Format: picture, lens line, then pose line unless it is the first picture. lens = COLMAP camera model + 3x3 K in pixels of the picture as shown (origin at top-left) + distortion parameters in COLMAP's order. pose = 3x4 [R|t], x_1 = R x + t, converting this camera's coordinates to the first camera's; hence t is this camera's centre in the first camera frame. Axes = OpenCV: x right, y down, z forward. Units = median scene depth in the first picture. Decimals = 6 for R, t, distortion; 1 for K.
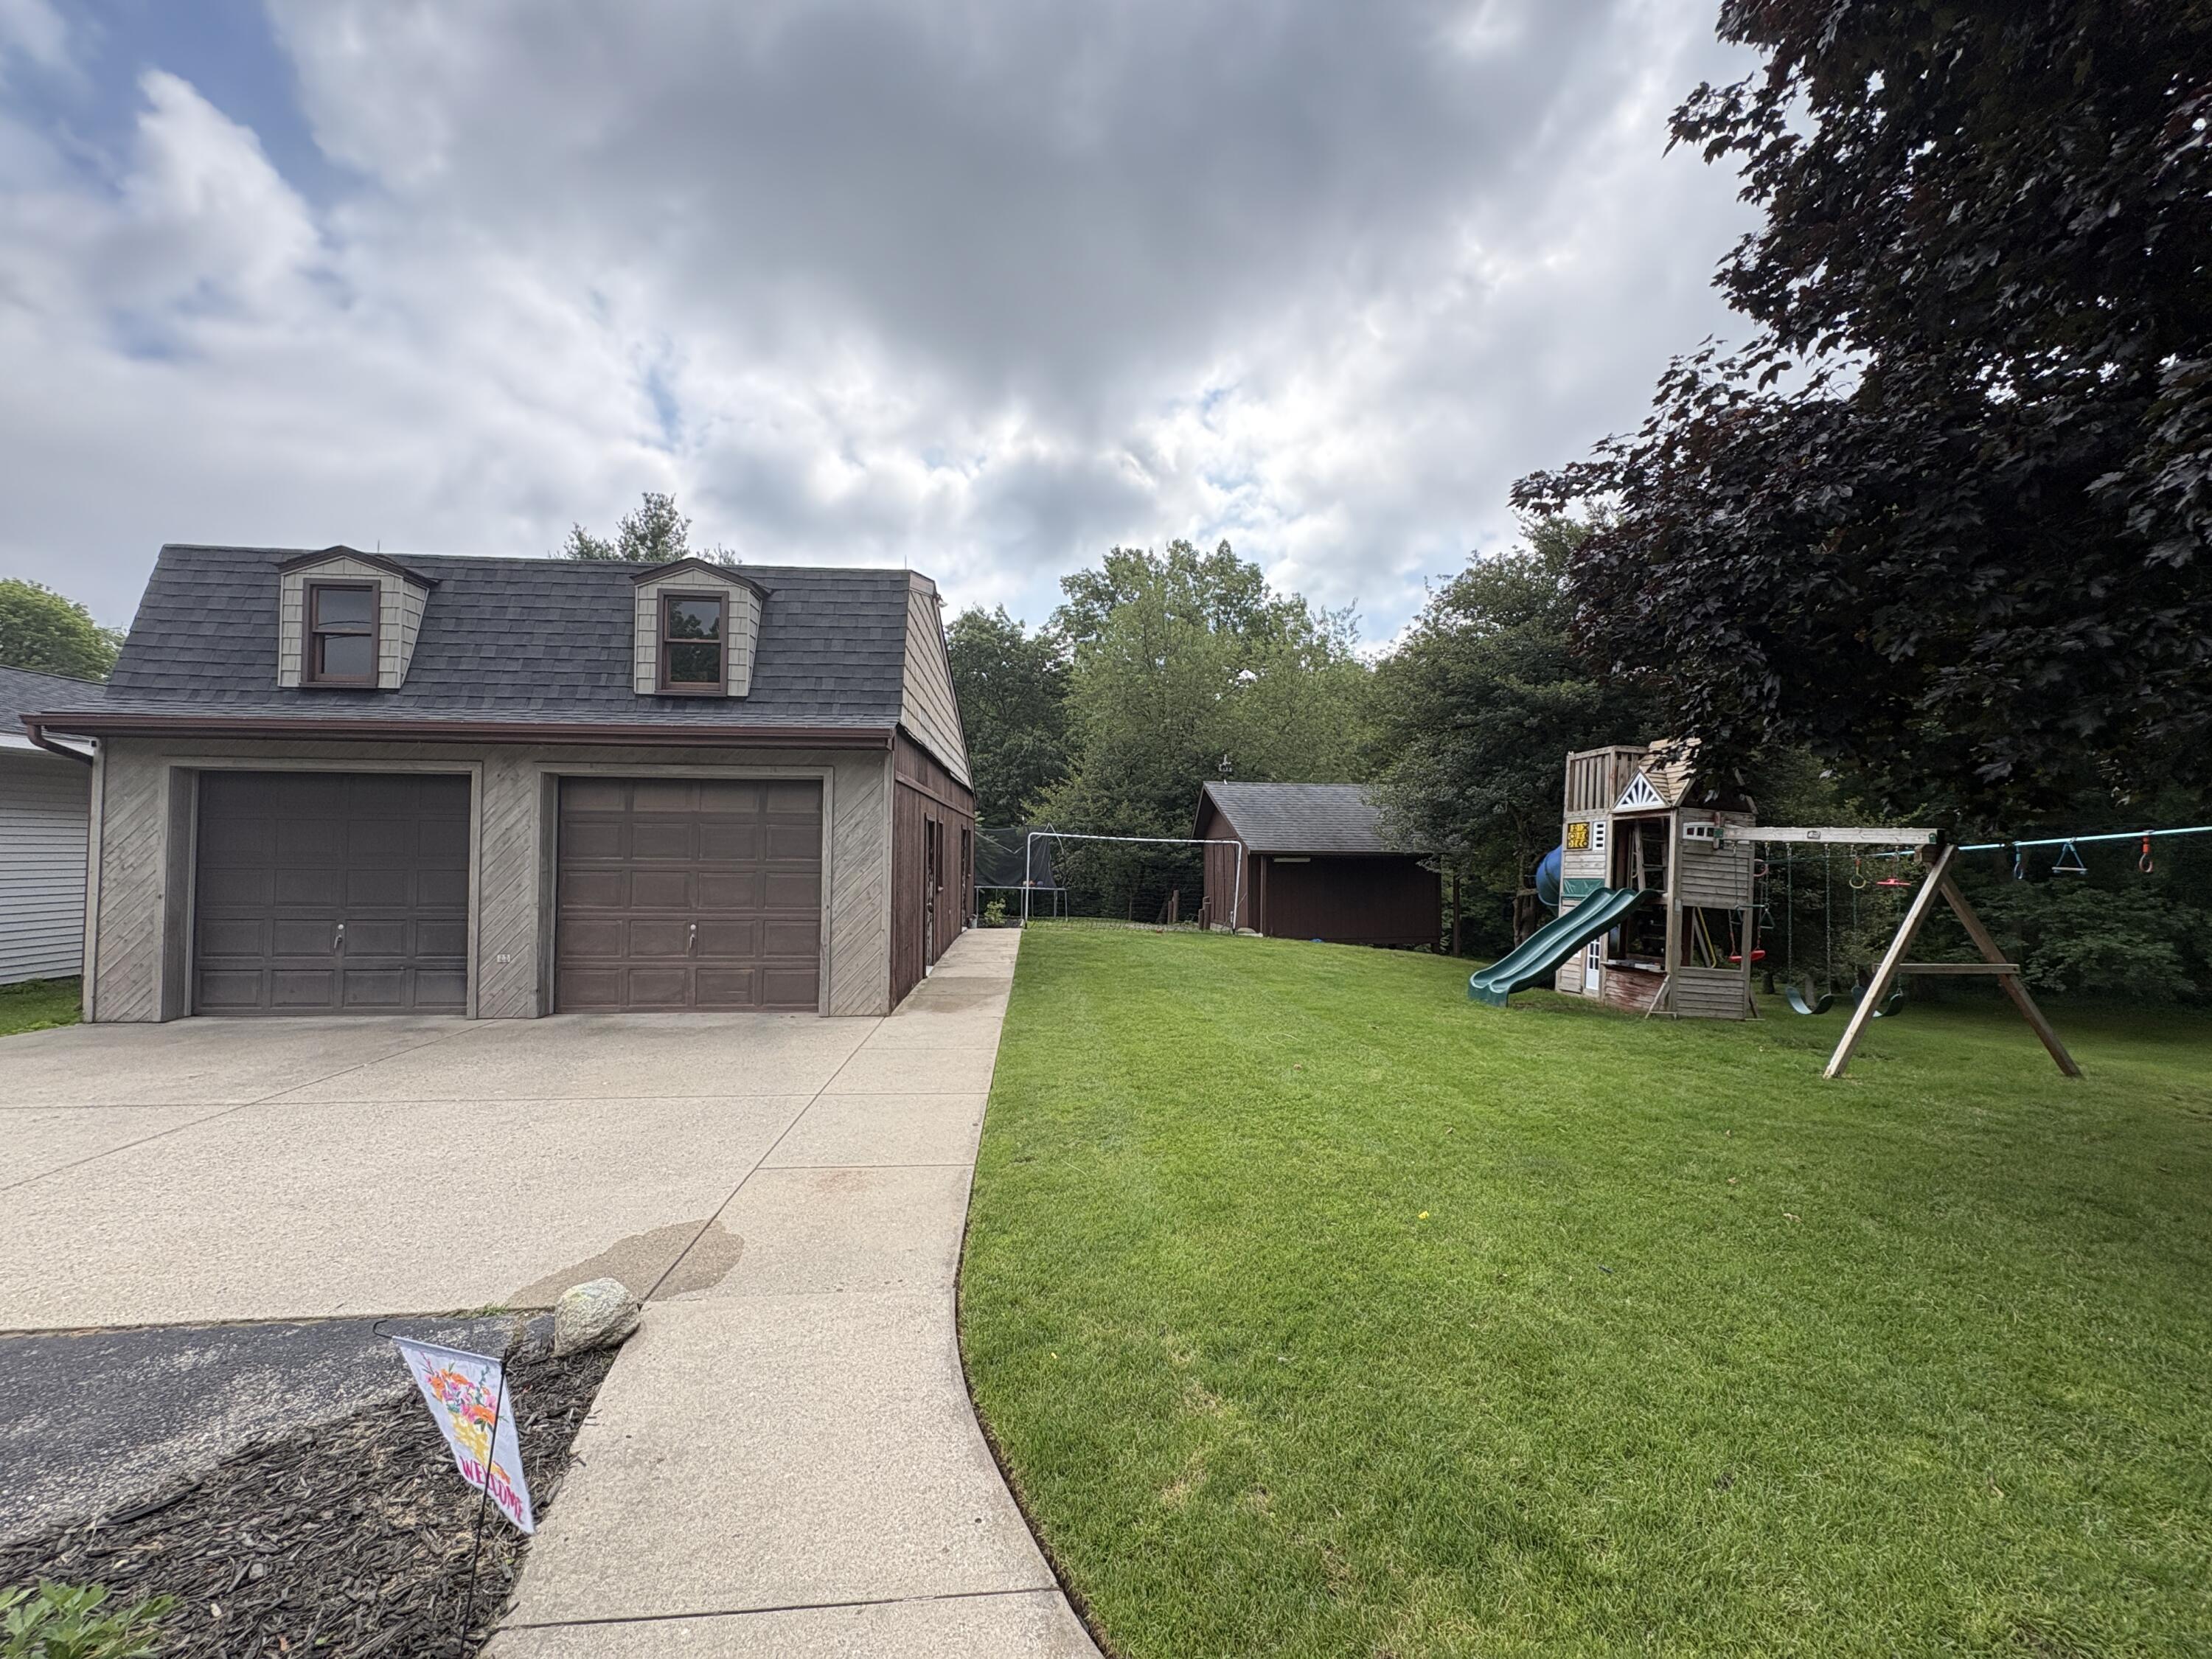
lens RADIAL K [[864.7, 0, 1106.0], [0, 864.7, 829.5], [0, 0, 1]] dist [-0.007007, -0.000480]
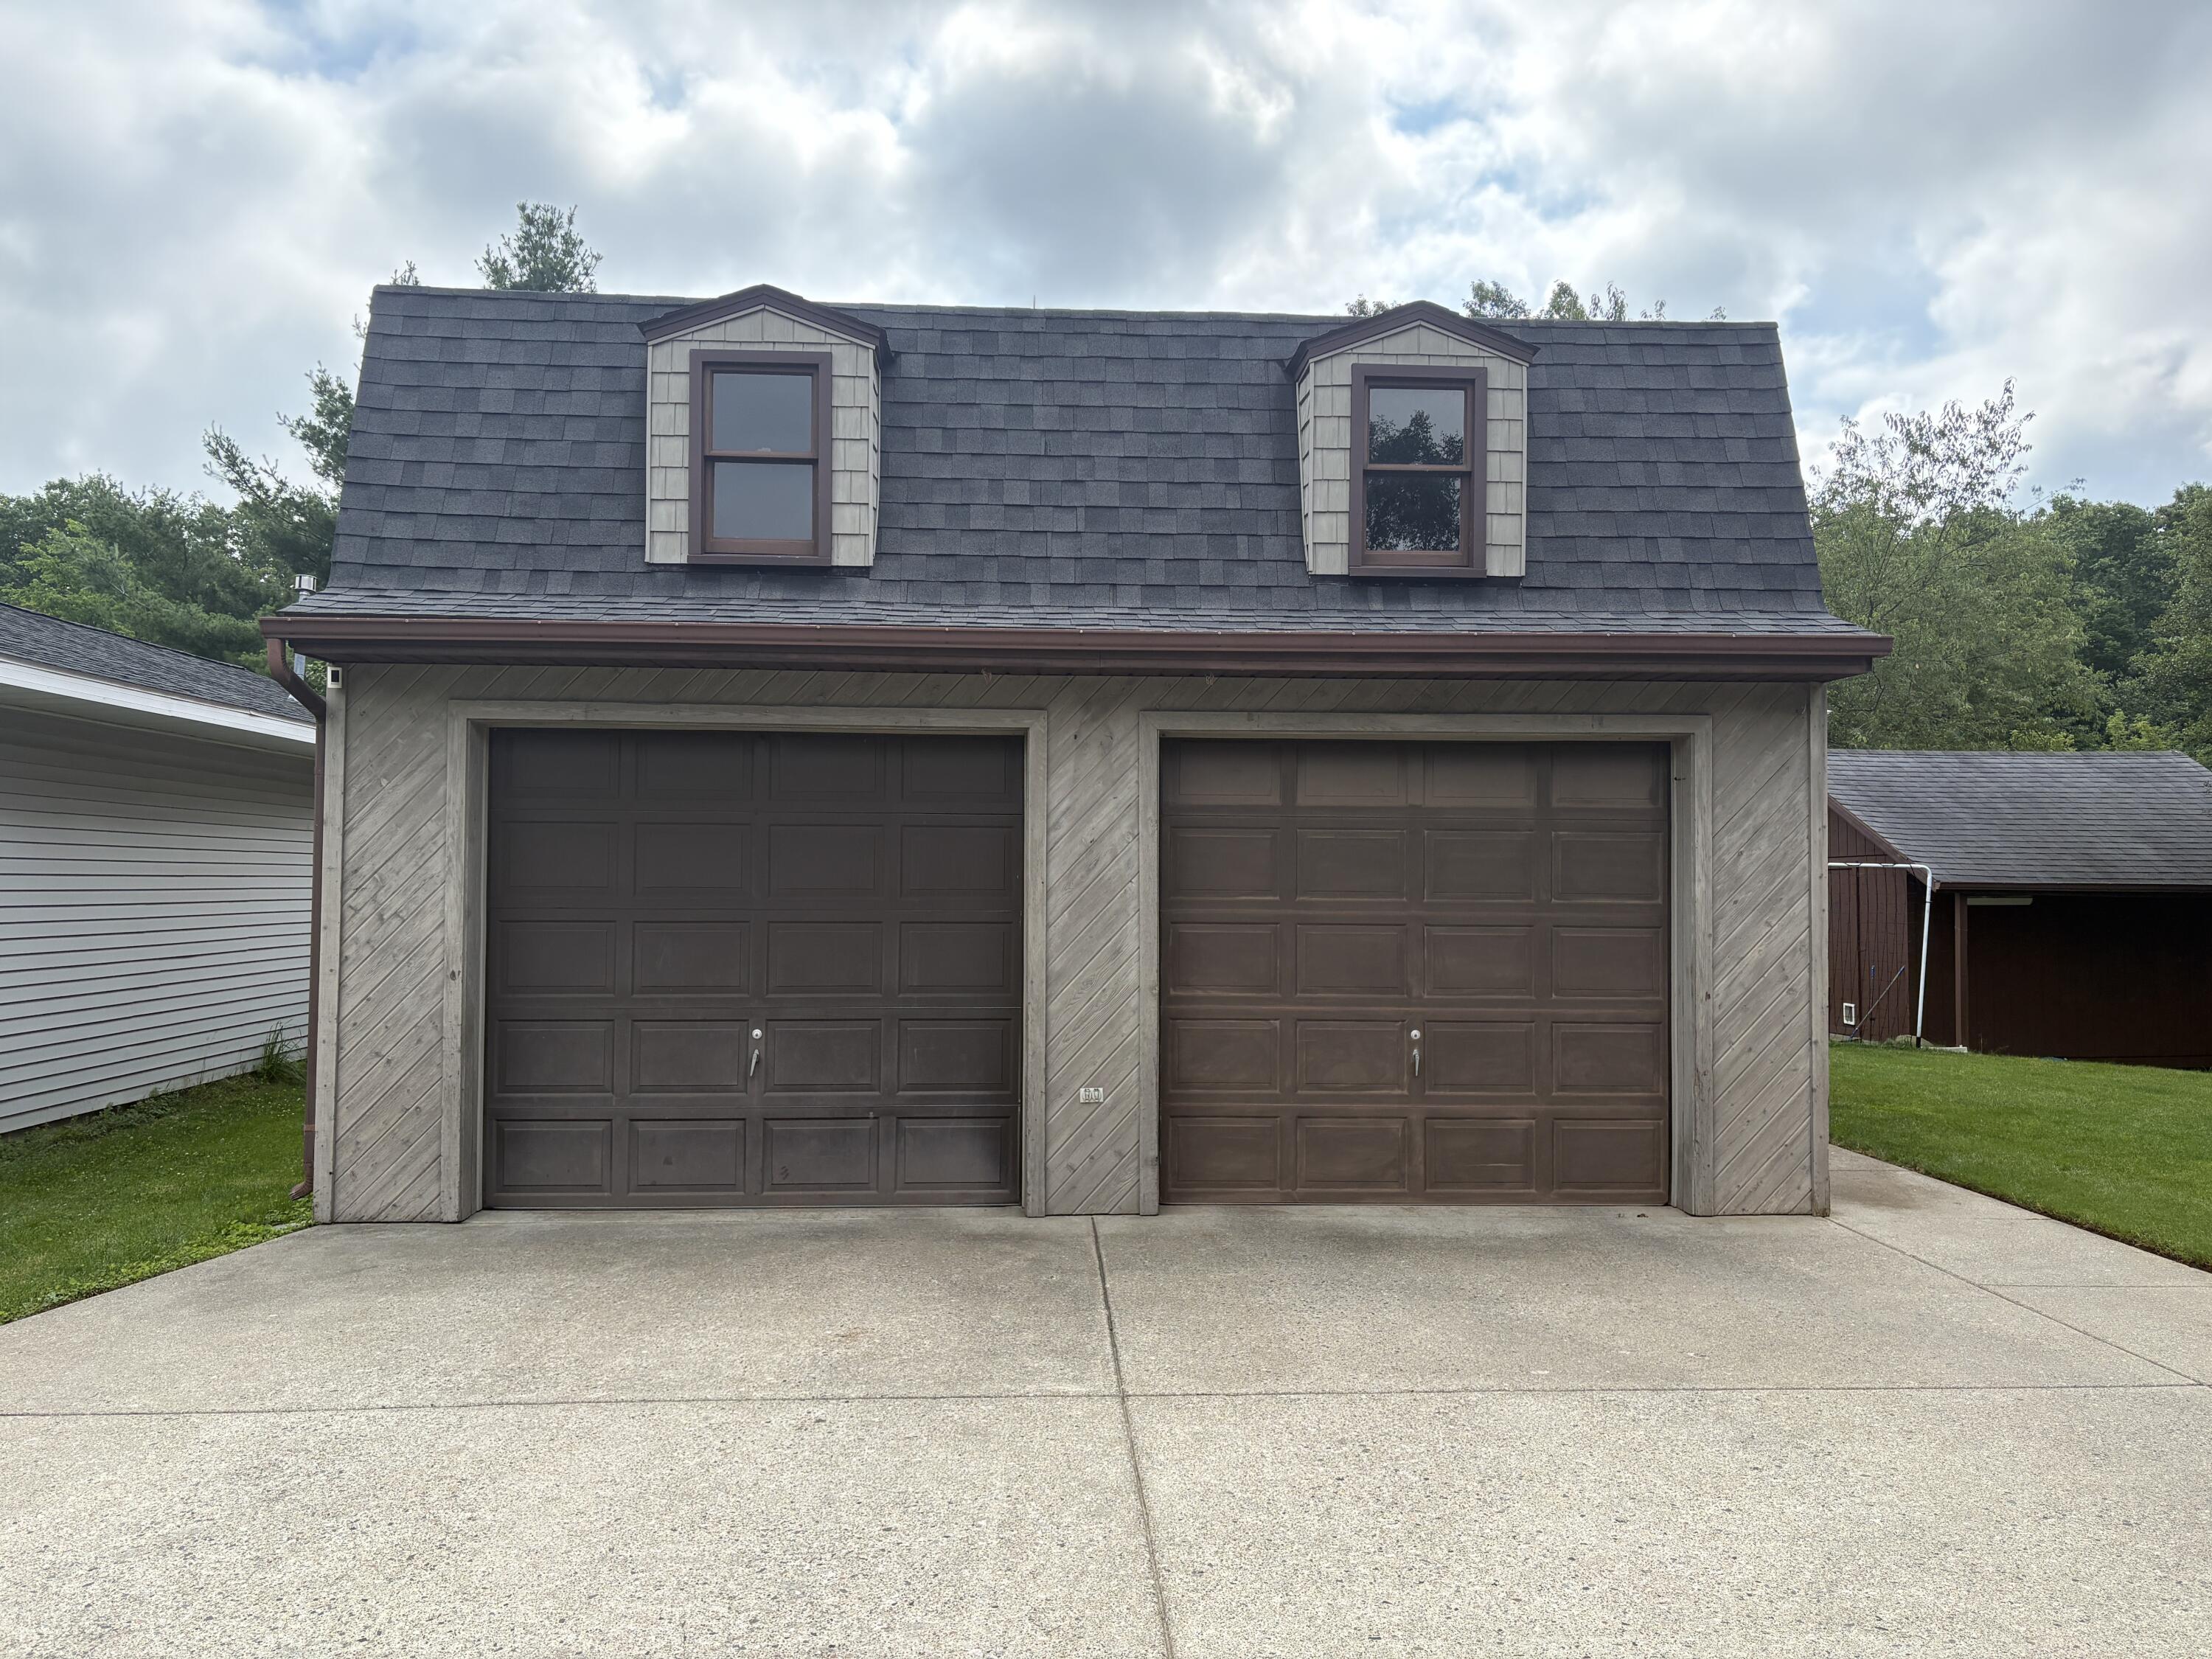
lens RADIAL K [[1639.6, 0, 1106.0], [0, 1639.6, 829.5], [0, 0, 1]] dist [0.075136, -0.165056]
pose [[0.999274, -0.002713, -0.037994, -0.629508], [0.002406, 0.999964, -0.008108, 0.000740], [0.038014, 0.008011, 0.999245, 0.029738]]
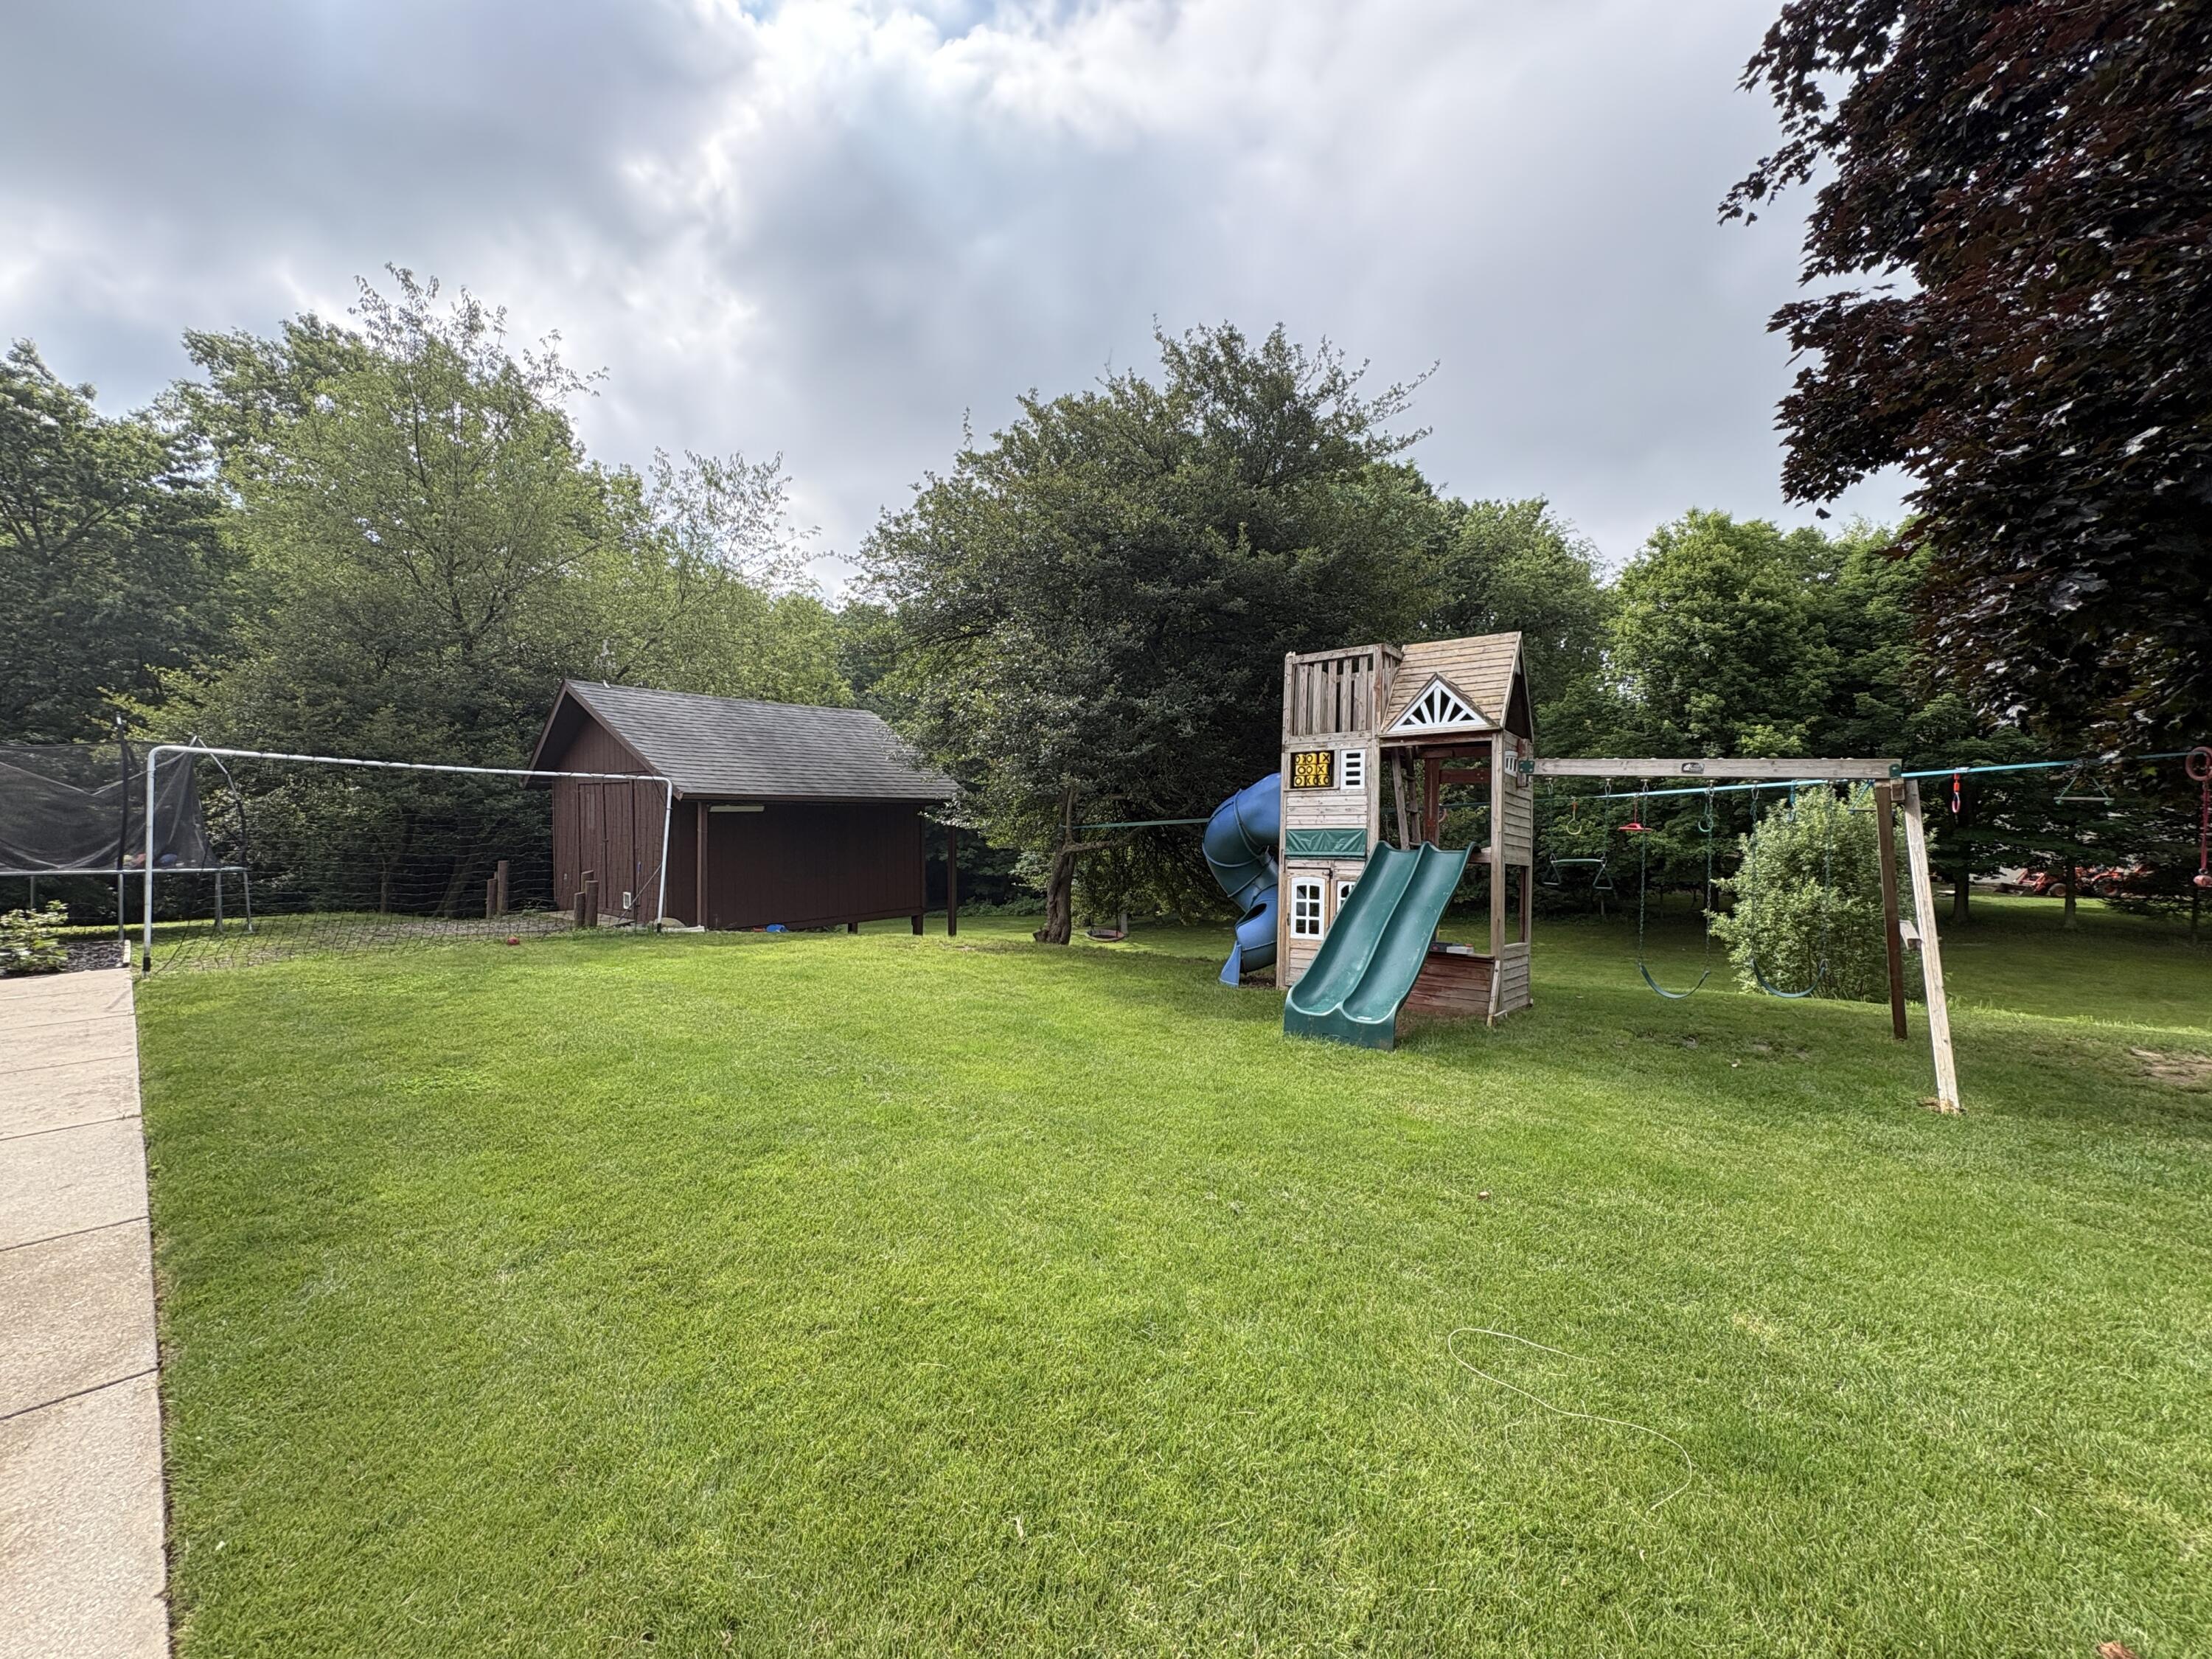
lens RADIAL K [[864.7, 0, 1106.0], [0, 864.7, 829.5], [0, 0, 1]] dist [-0.007007, -0.000480]
pose [[0.714875, -0.019797, 0.698972, -0.101364], [-0.019608, 0.998639, 0.048338, 0.033689], [-0.698977, -0.048261, 0.713513, 0.785469]]
